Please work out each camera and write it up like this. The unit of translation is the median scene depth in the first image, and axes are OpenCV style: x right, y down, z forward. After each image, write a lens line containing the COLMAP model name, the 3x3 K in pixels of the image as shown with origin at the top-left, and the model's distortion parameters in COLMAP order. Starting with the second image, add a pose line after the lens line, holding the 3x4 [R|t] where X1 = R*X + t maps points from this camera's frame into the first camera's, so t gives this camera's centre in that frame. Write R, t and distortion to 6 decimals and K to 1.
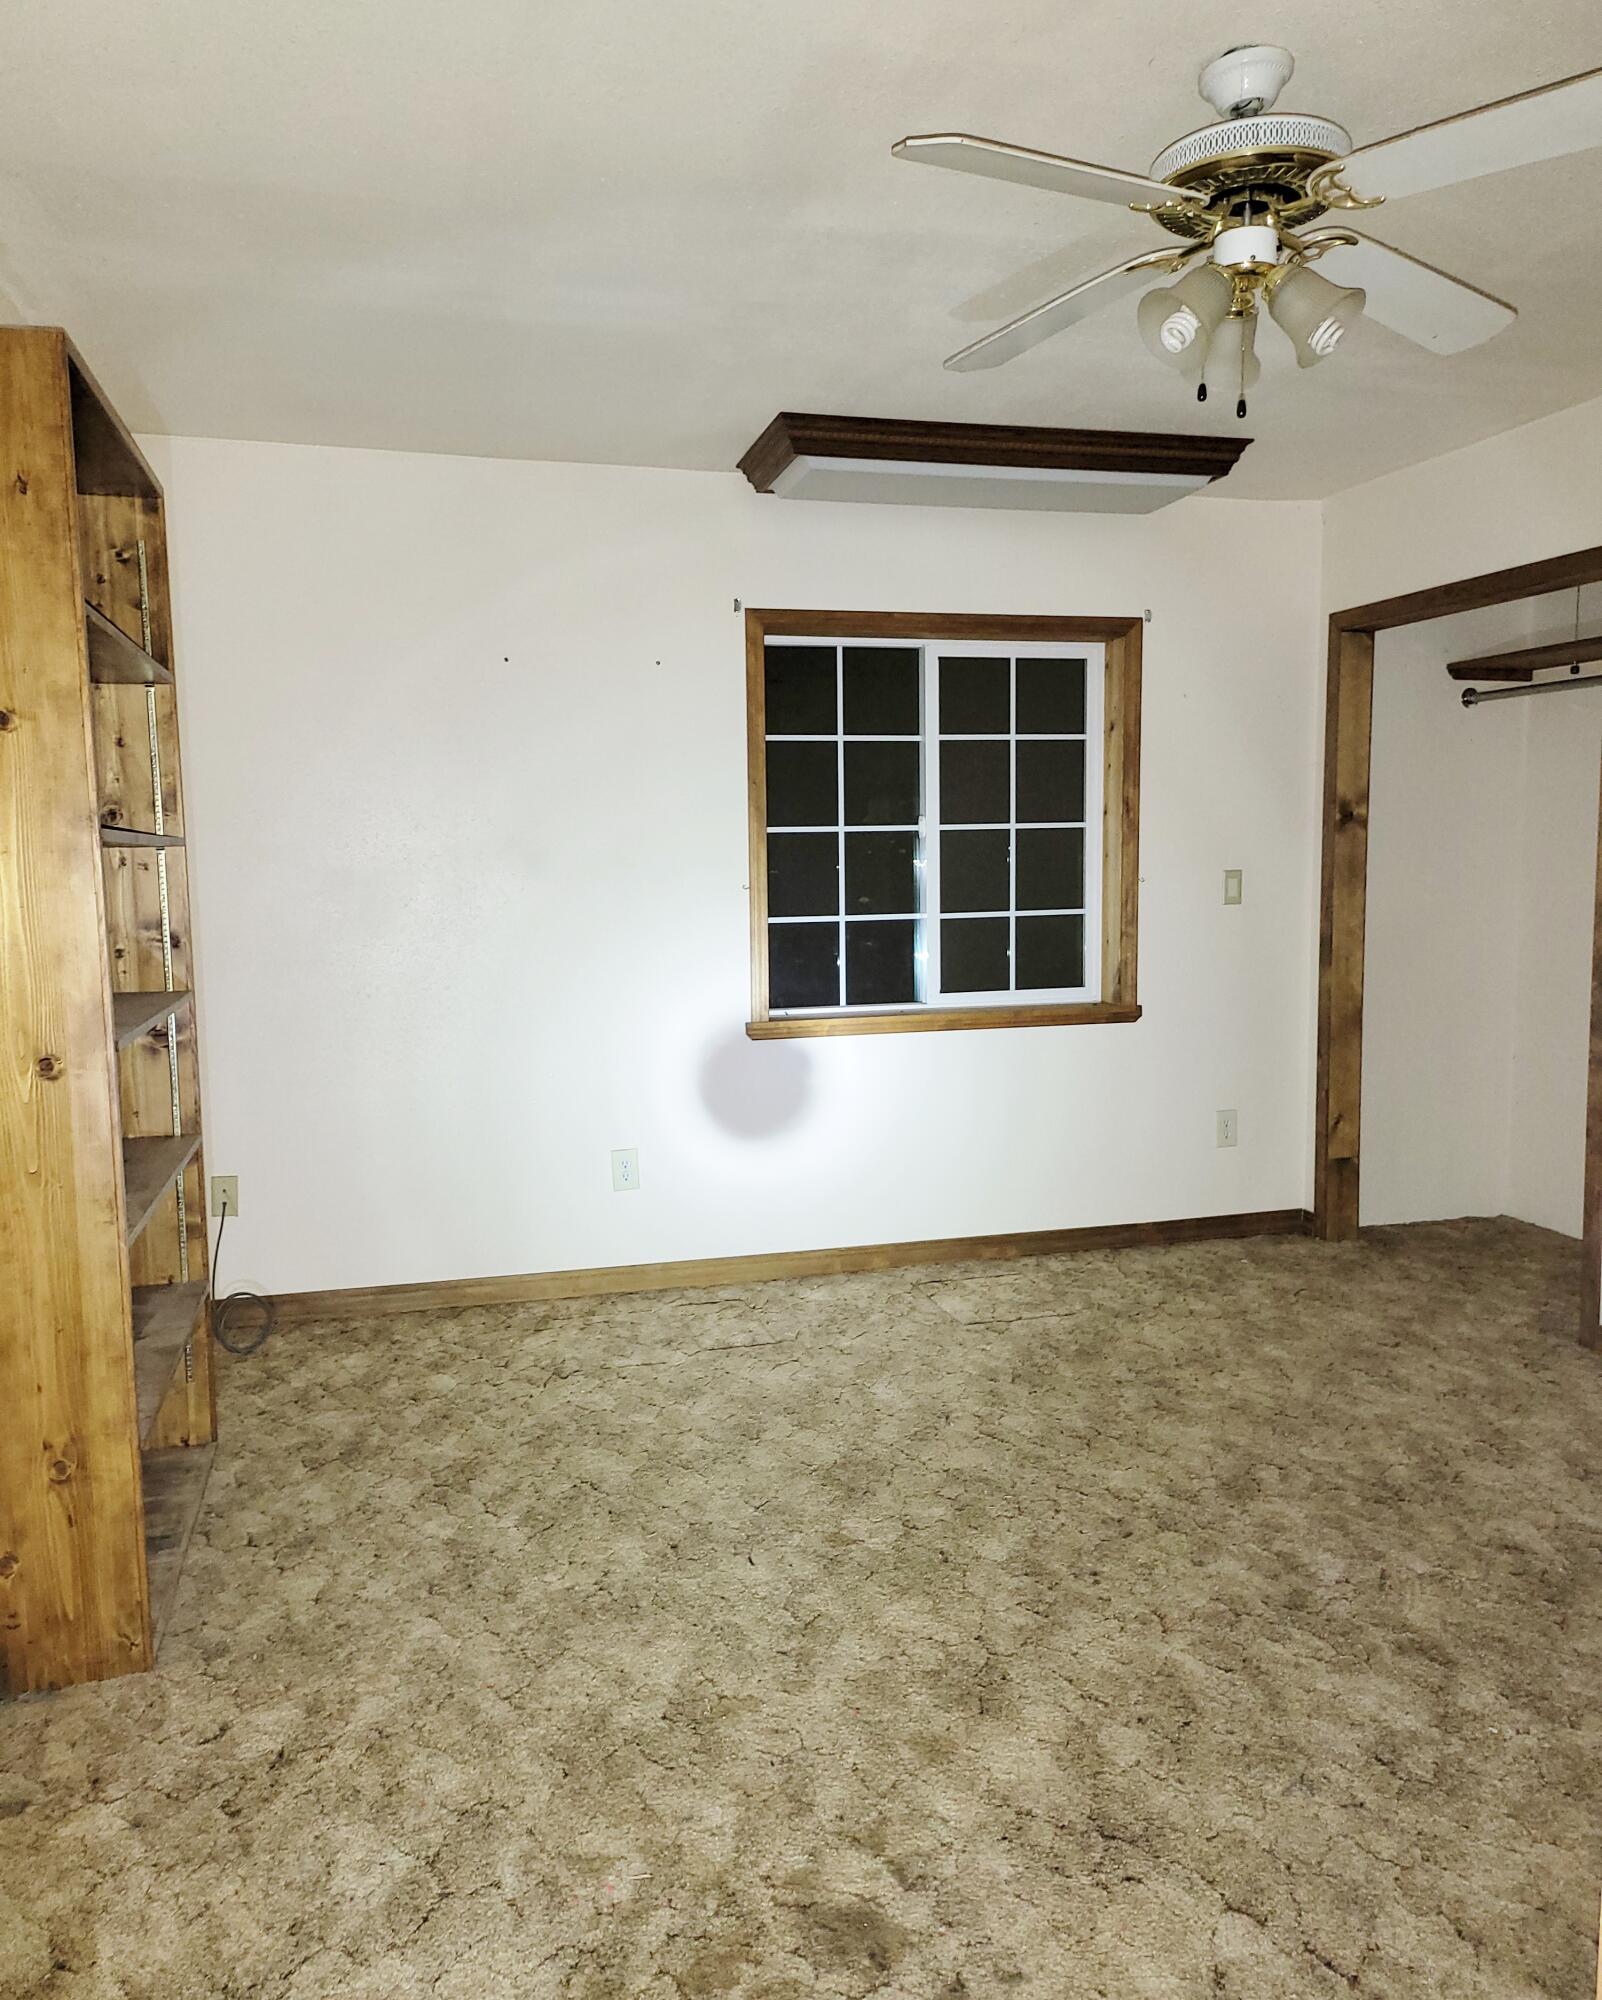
lens RADIAL K [[1602.1, 0, 762.7], [0, 1602.1, 996.4], [0, 0, 1]] dist [0.061621, -0.003206]
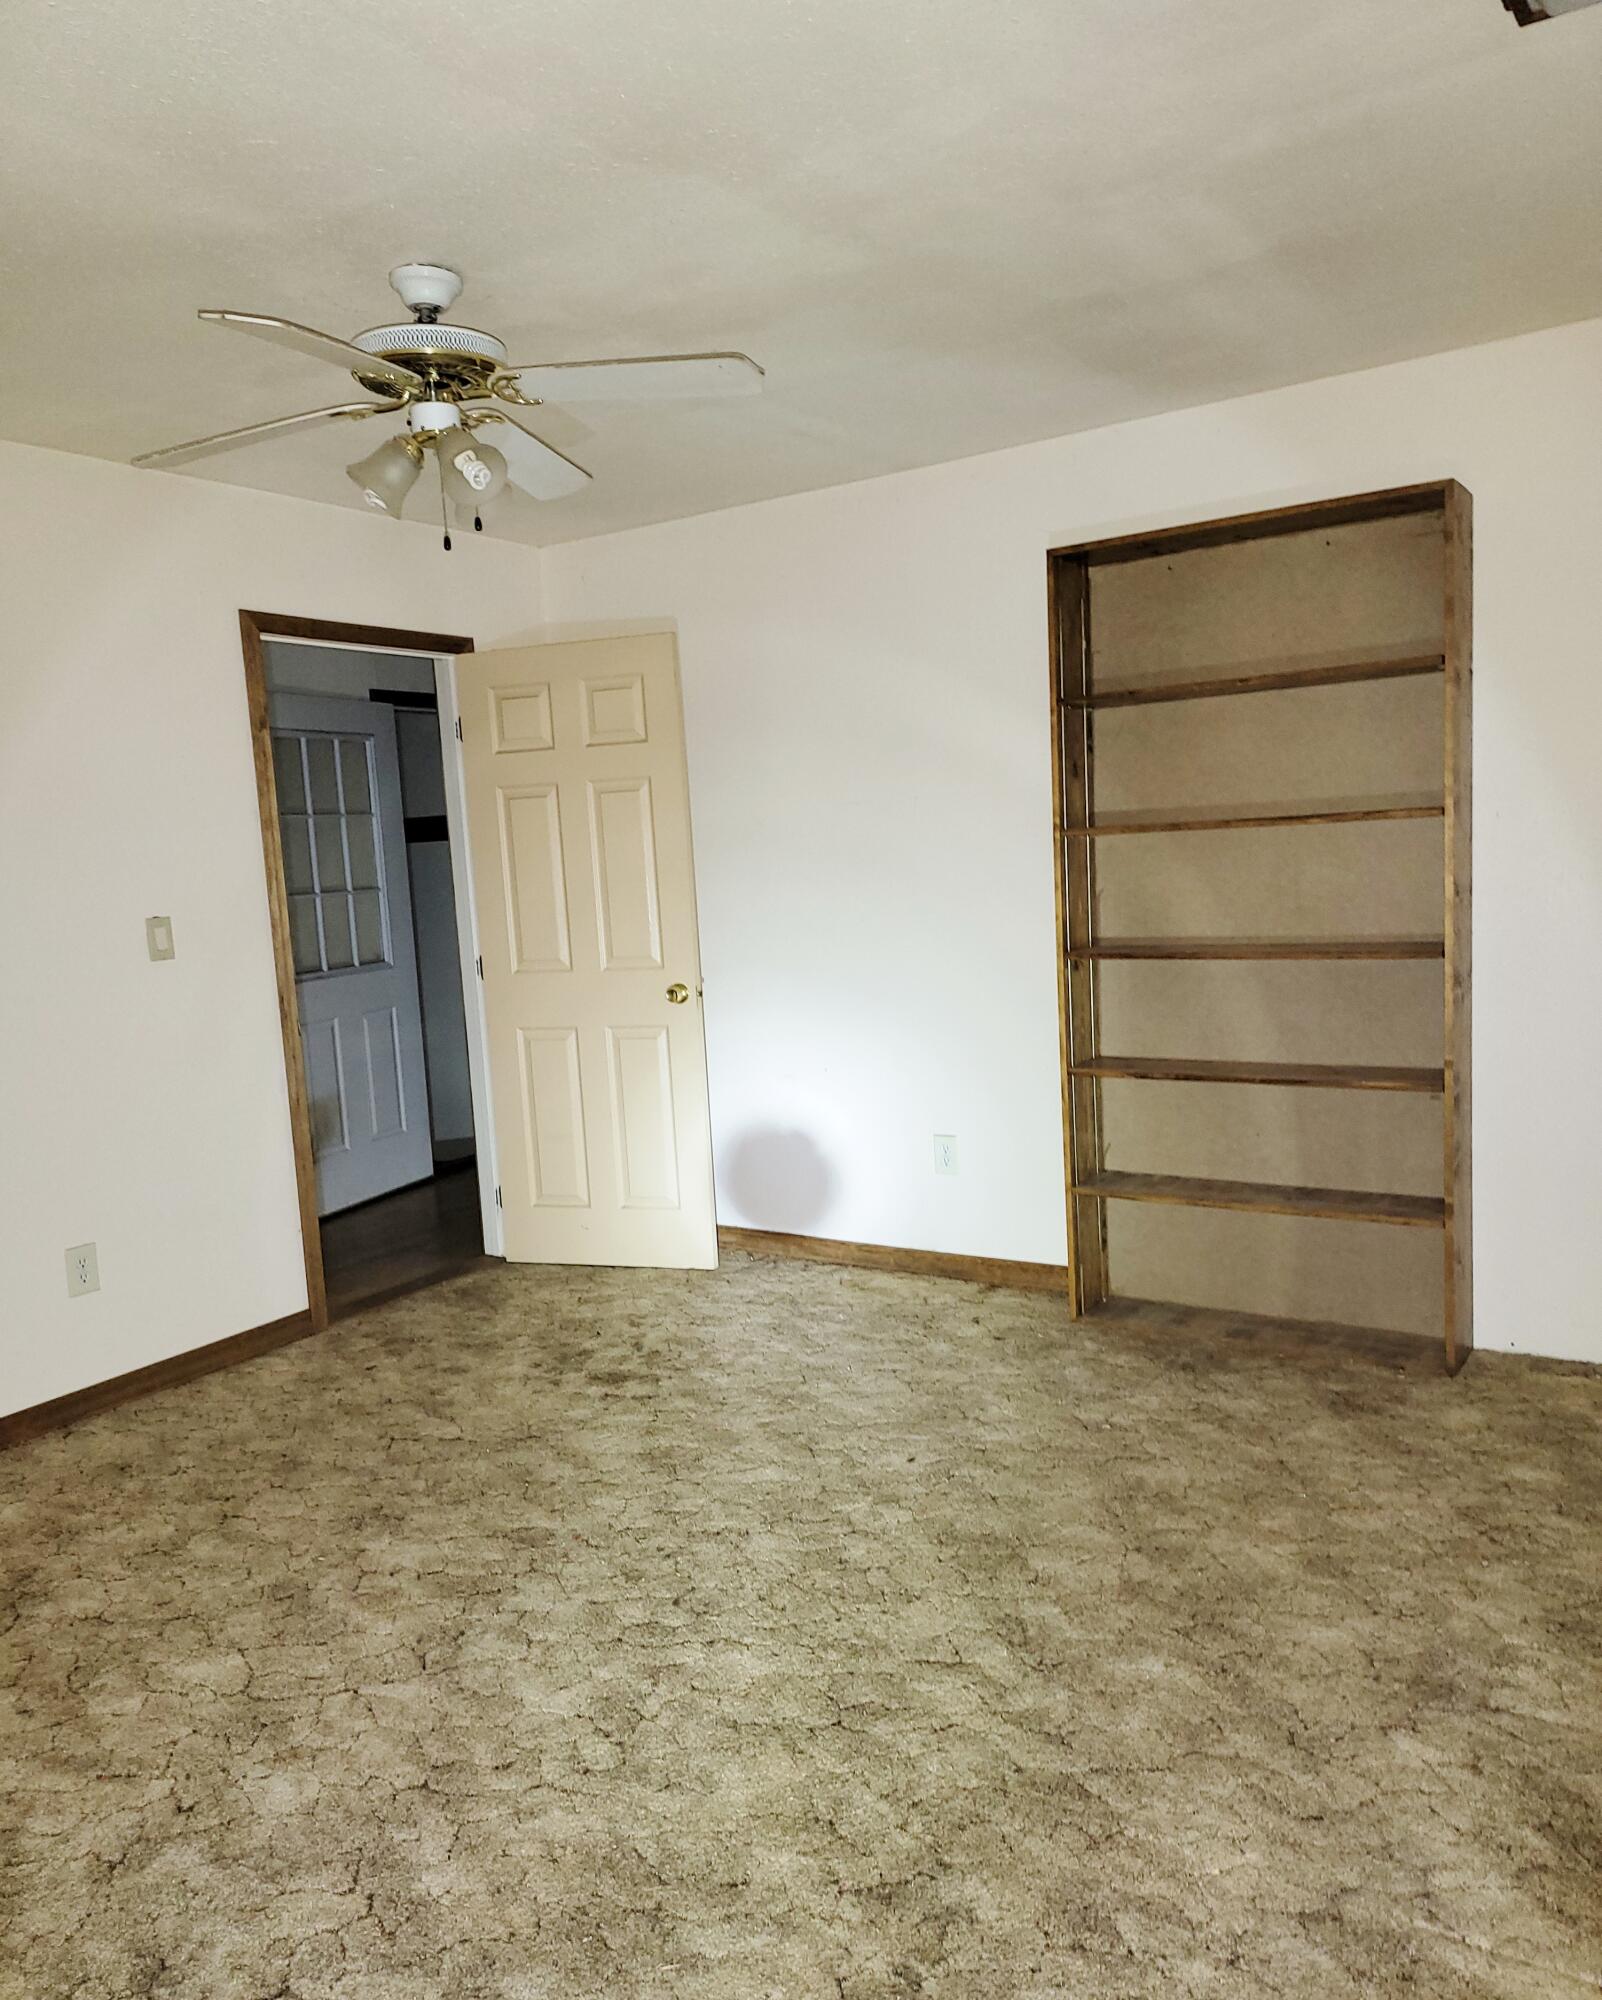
lens RADIAL K [[1500.5, 0, 796.1], [0, 1500.5, 994.4], [0, 0, 1]] dist [0.070342, -0.077656]
pose [[-0.757848, 0.120547, -0.641198, 0.689635], [0.005118, 0.983851, 0.178918, -0.175309], [0.652412, 0.132311, -0.746226, 1.637781]]
